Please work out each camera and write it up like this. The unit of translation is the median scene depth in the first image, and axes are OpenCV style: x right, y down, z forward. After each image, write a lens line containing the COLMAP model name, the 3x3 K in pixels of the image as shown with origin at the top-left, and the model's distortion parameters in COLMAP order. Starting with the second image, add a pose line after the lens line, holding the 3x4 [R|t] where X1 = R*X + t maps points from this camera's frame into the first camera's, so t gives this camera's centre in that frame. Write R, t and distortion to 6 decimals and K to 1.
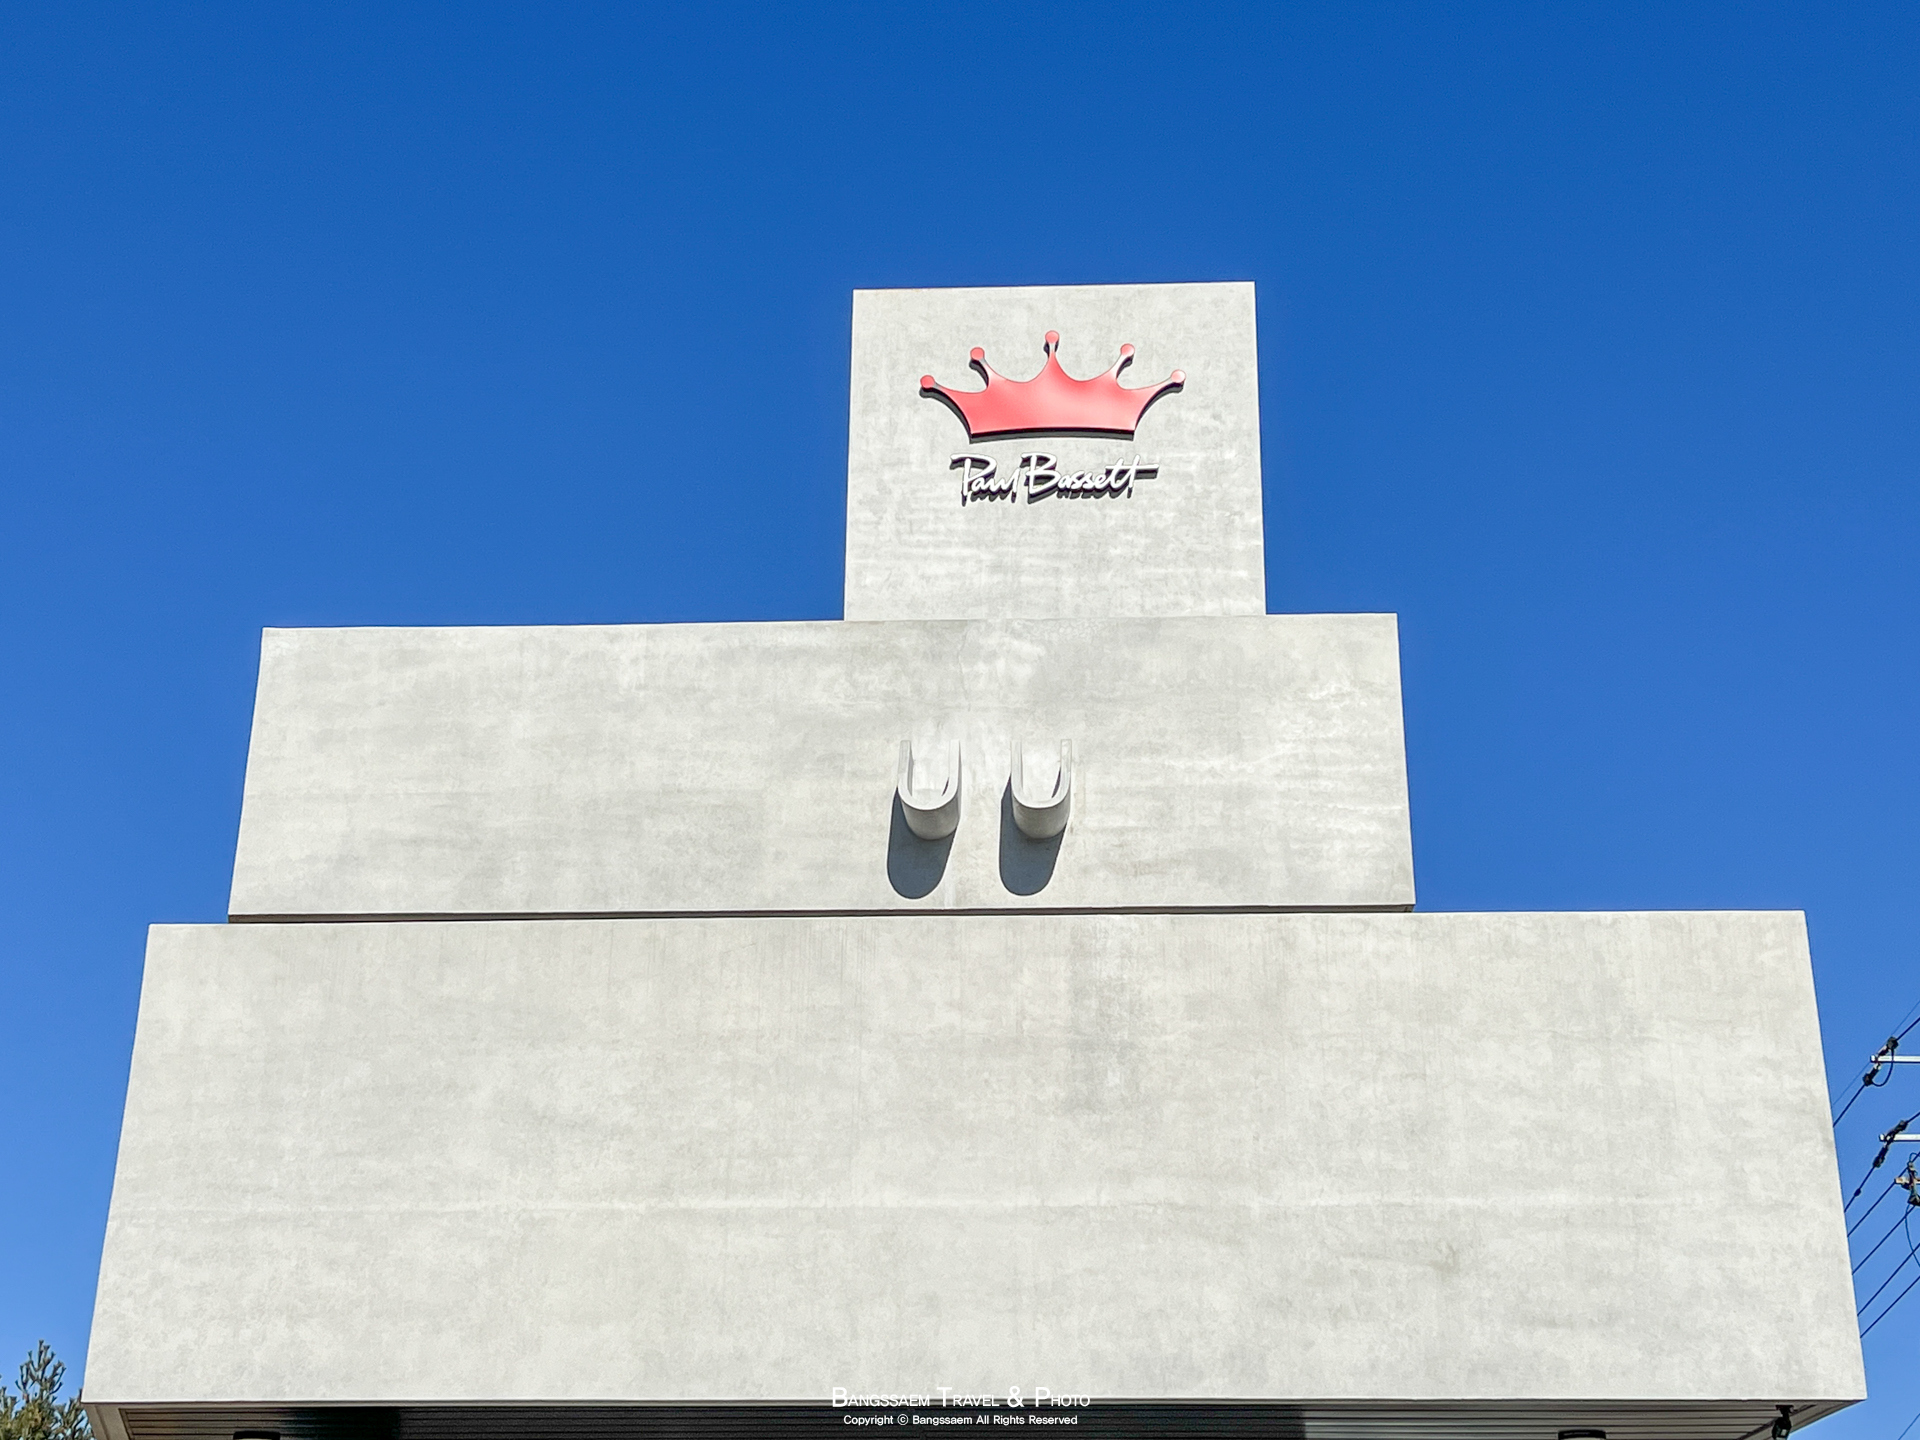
lens RADIAL K [[2660.3, 0, 953.5], [0, 2660.3, 714.8], [0, 0, 1]] dist [0.077110, 0.000000]
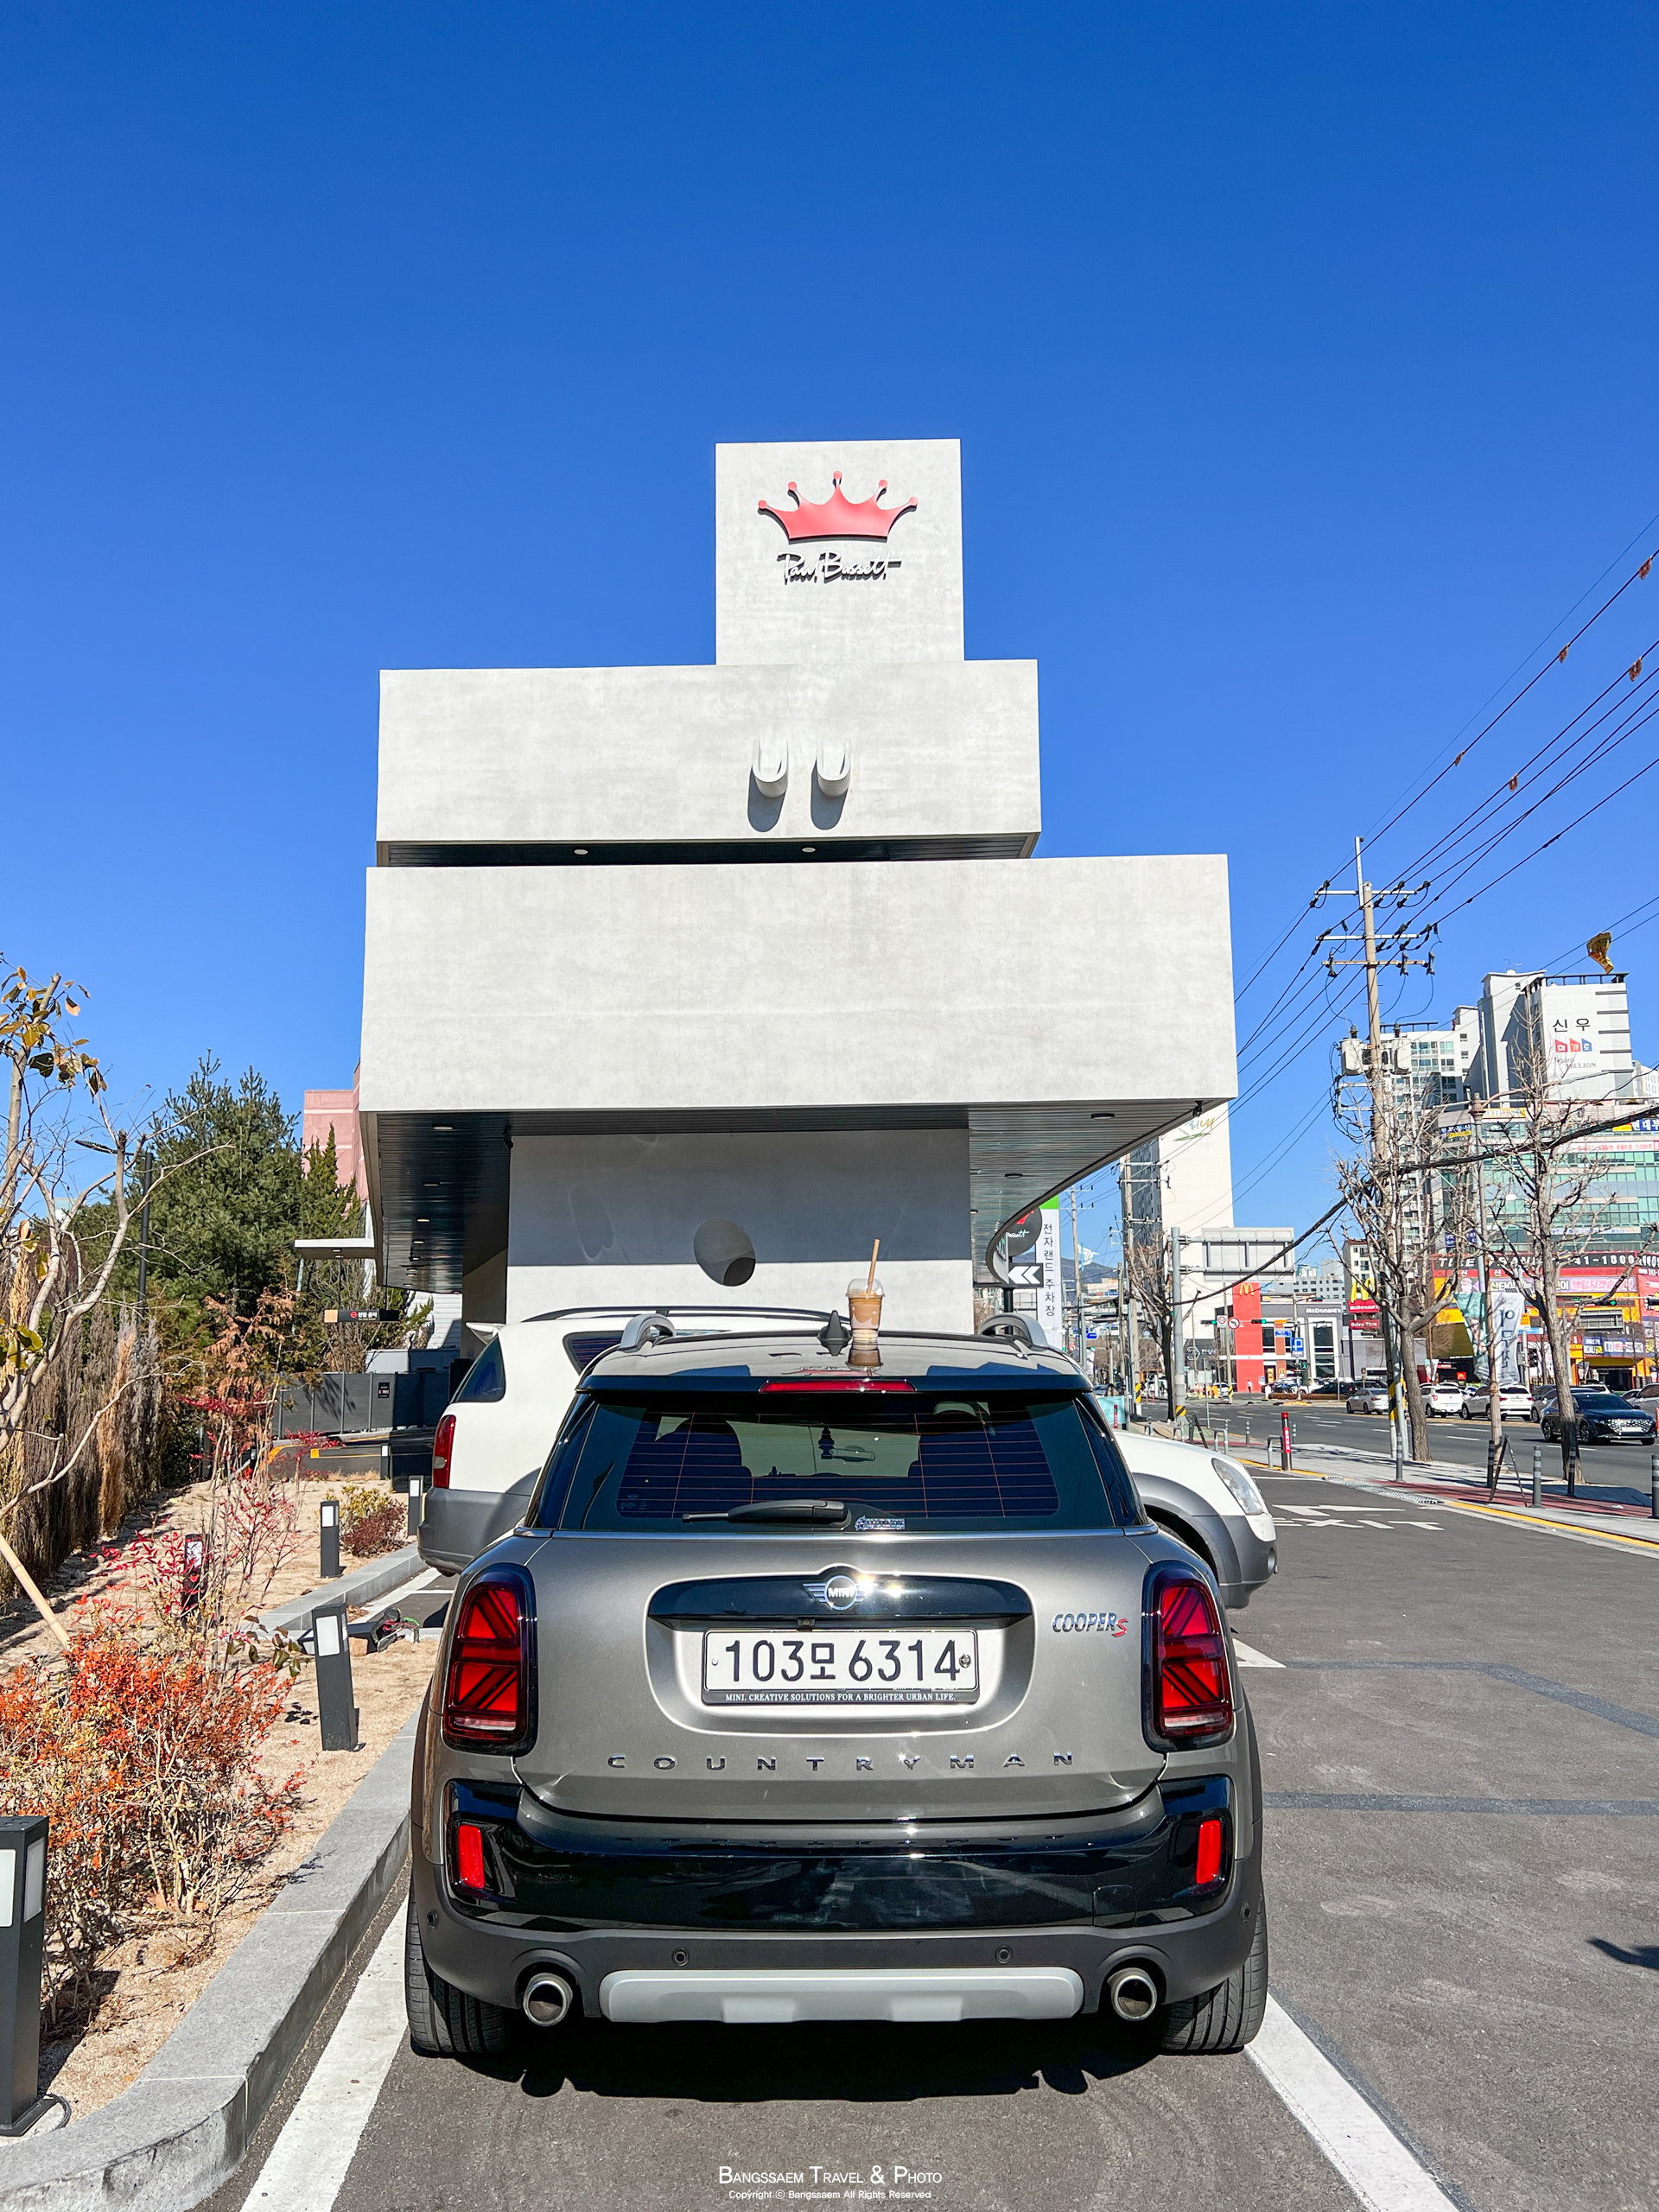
lens RADIAL K [[1667.1, 0, 834.7], [0, 1667.1, 1091.2], [0, 0, 1]] dist [-0.013018, -0.036774]
pose [[0.999348, -0.014192, 0.033191, -0.010151], [0.005515, 0.968707, 0.248144, -0.062625], [-0.035674, -0.247799, 0.968154, -0.204787]]
